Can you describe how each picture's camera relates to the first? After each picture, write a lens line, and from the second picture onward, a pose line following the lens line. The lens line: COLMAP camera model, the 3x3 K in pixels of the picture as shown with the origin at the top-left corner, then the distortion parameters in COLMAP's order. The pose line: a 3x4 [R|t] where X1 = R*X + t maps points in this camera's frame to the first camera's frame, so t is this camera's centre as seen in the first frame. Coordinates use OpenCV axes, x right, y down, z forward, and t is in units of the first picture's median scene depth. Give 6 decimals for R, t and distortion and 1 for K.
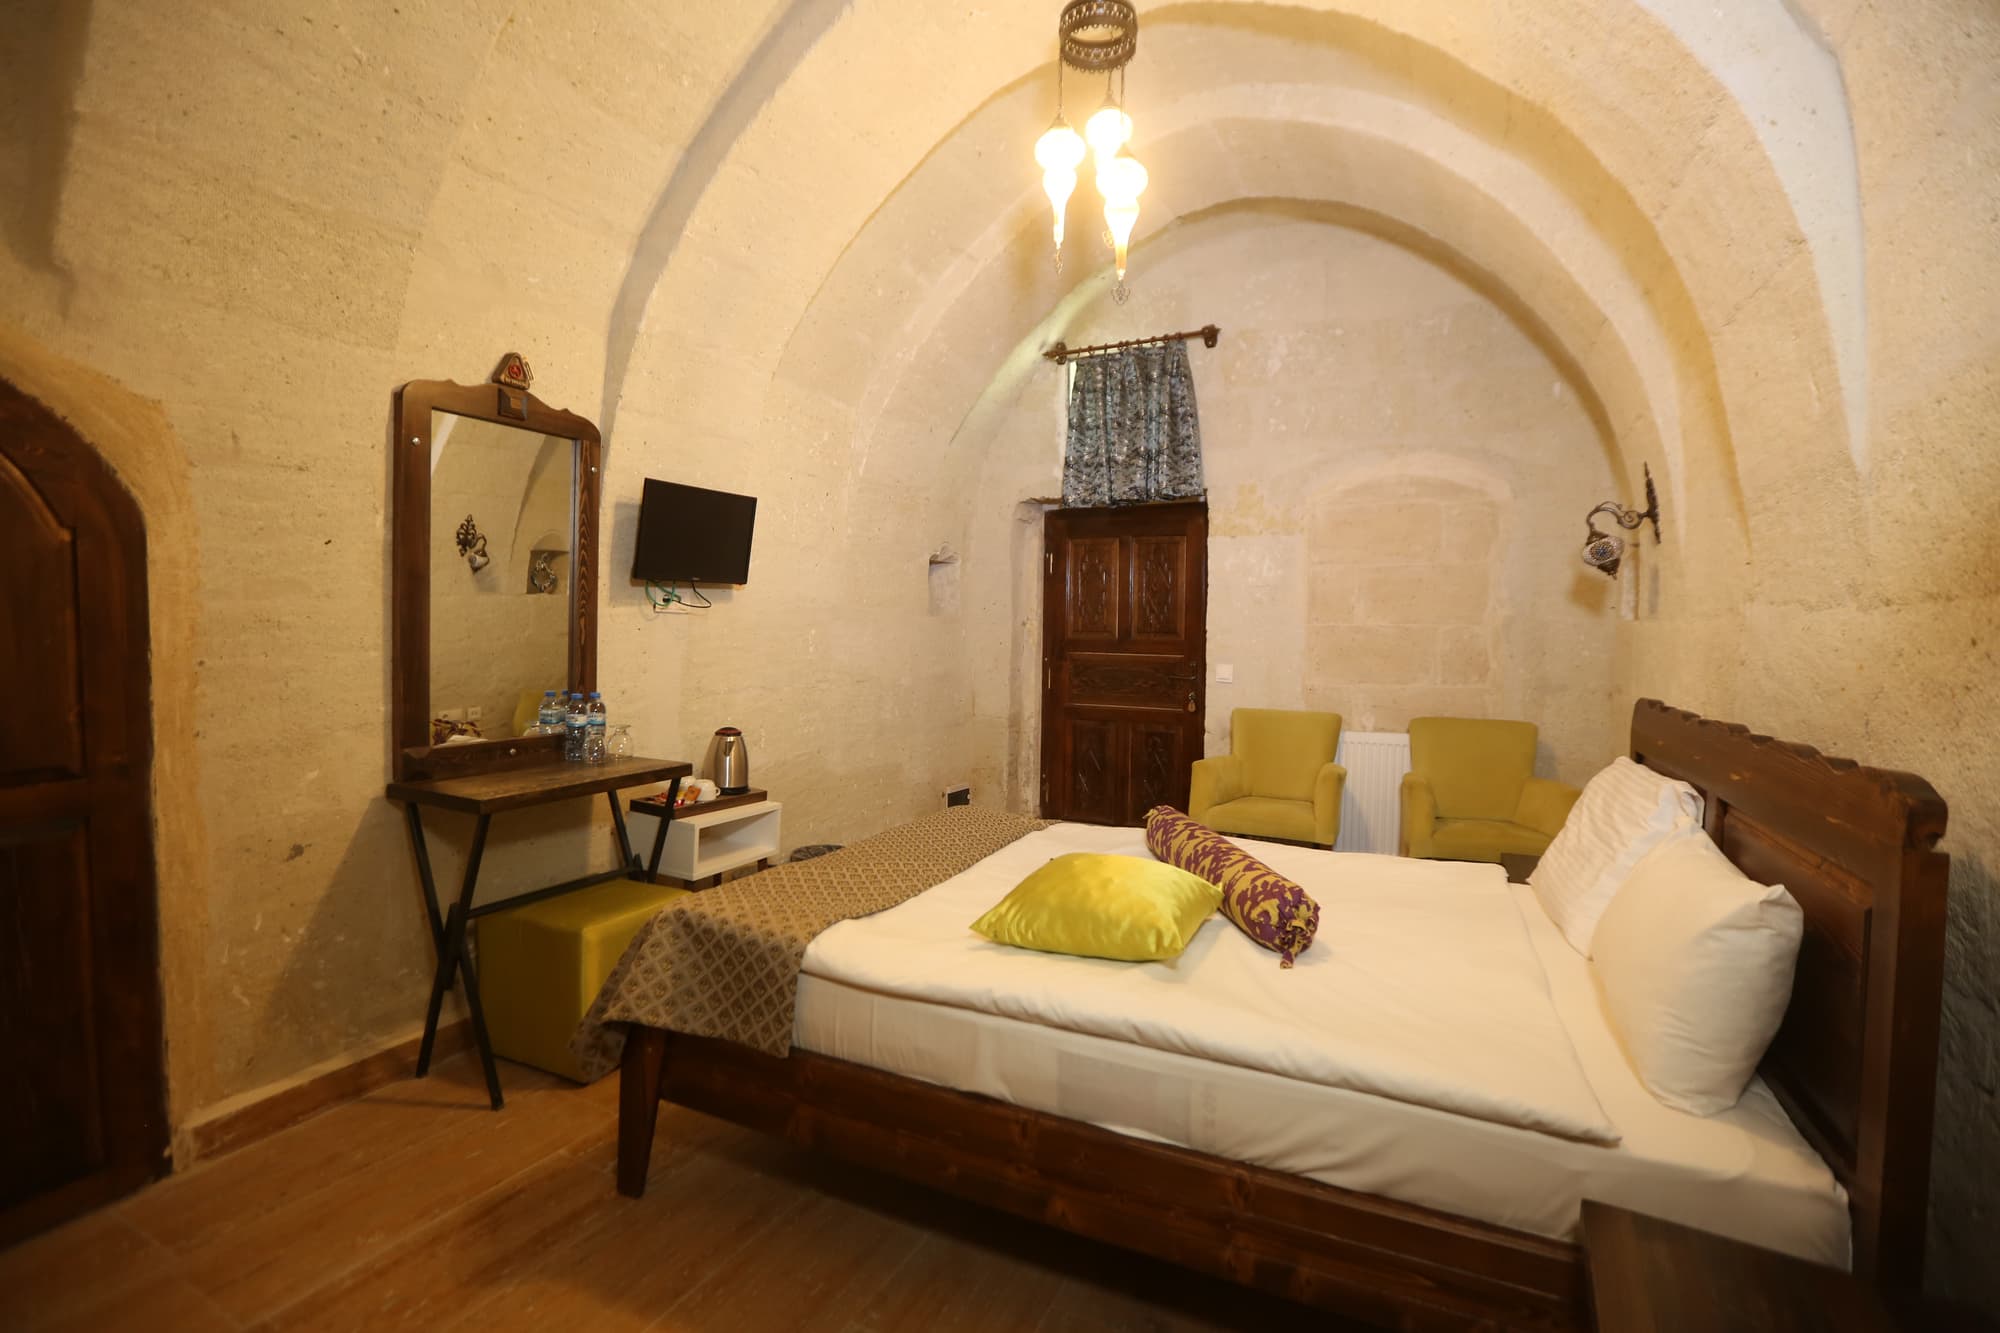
lens RADIAL K [[910.8, 0, 1003.3], [0, 910.8, 666.8], [0, 0, 1]] dist [-0.038637, 0.010794]
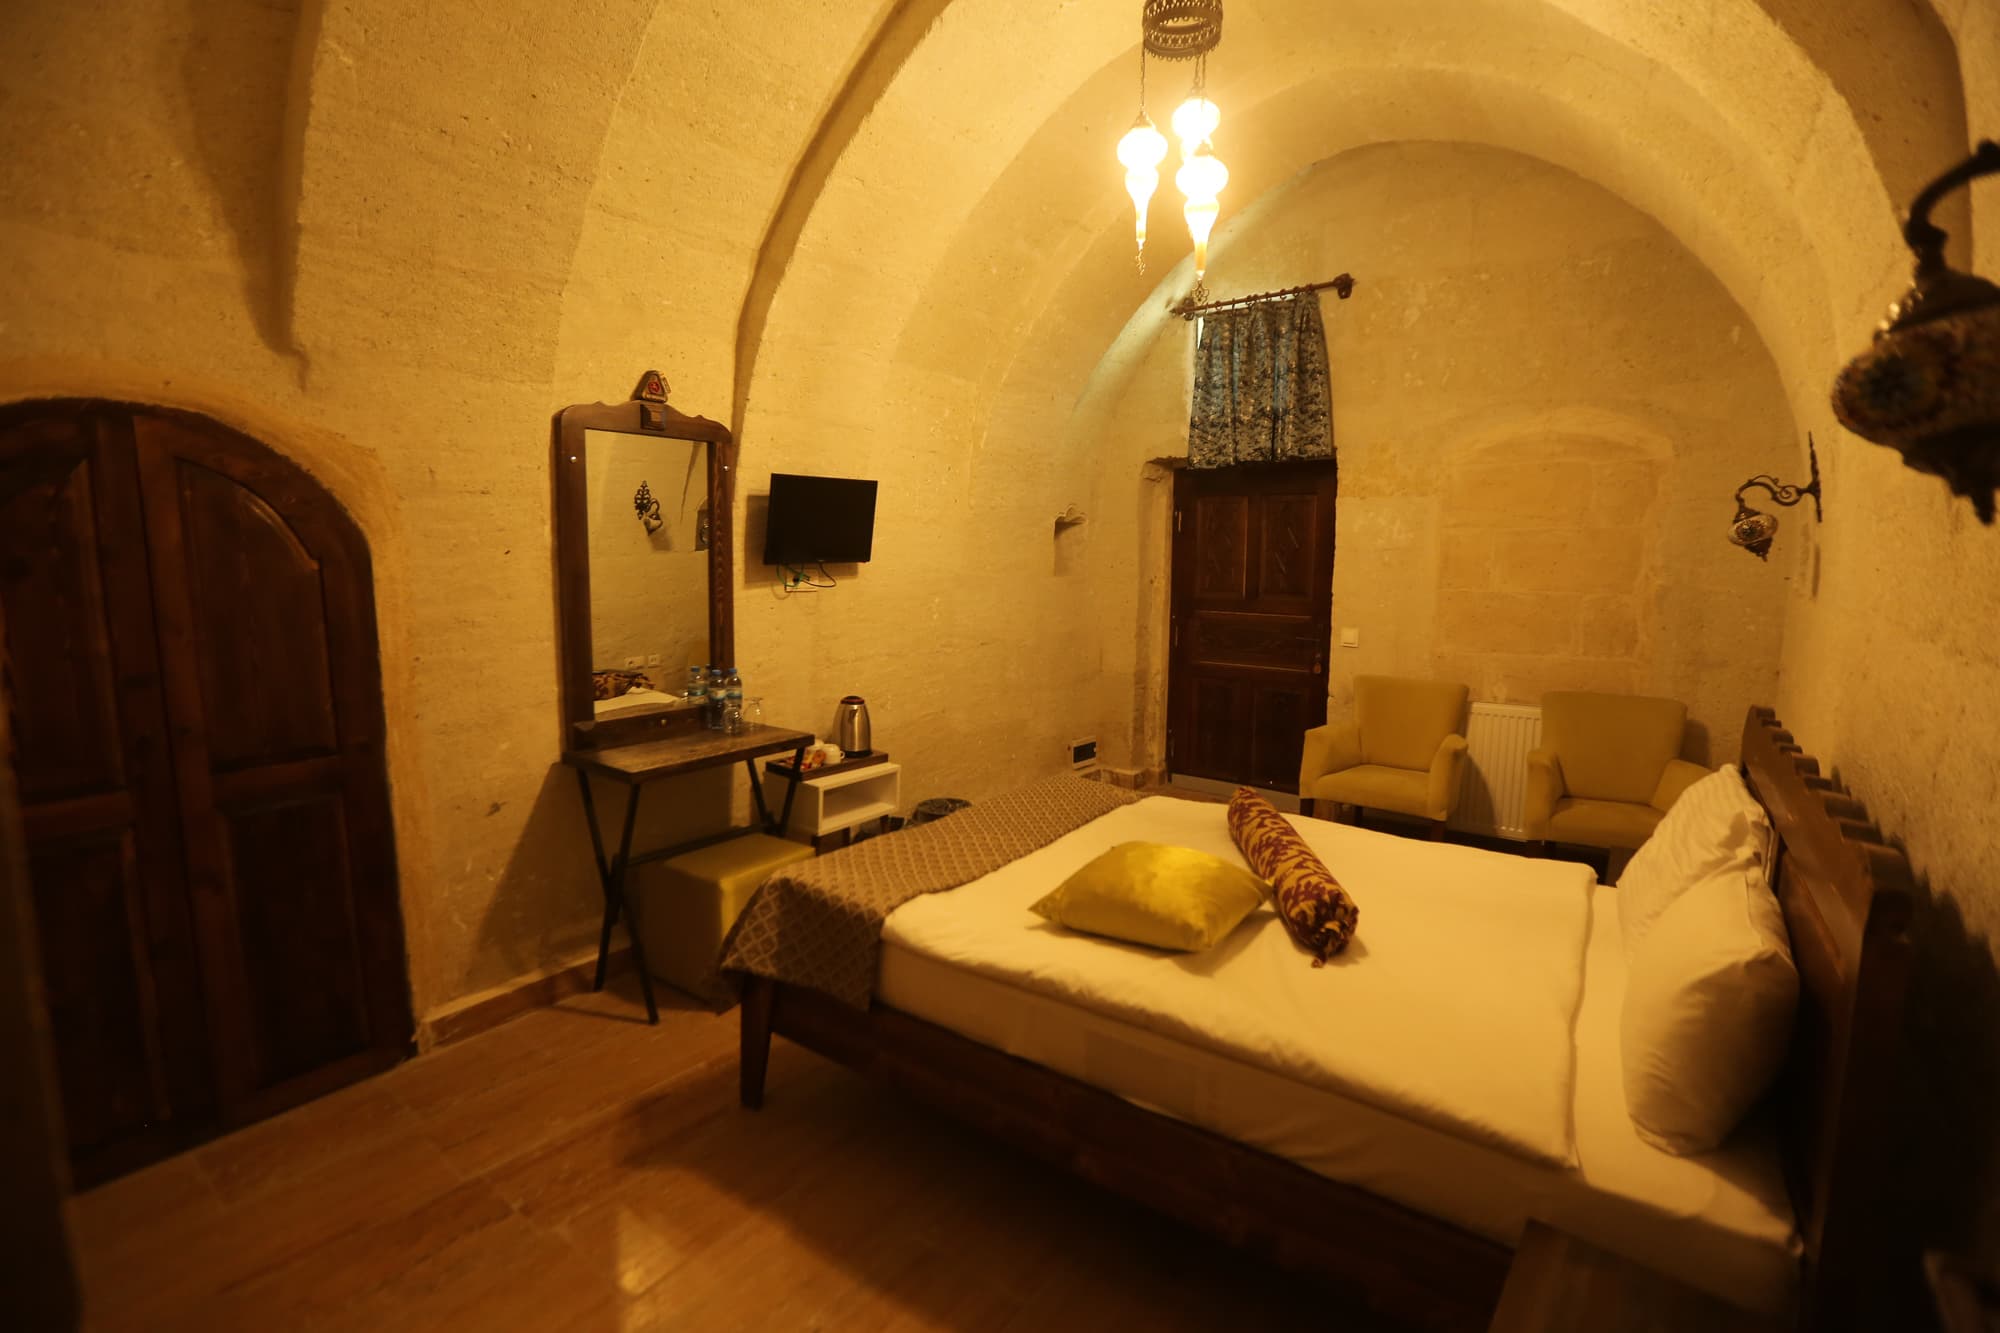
lens RADIAL K [[910.8, 0, 1000.2], [0, 910.8, 671.9], [0, 0, 1]] dist [-0.038637, 0.010794]
pose [[0.983248, 0.016727, -0.181506, 0.099072], [-0.001229, 0.996366, 0.085164, -0.077163], [0.182271, -0.083514, 0.979695, -0.061612]]
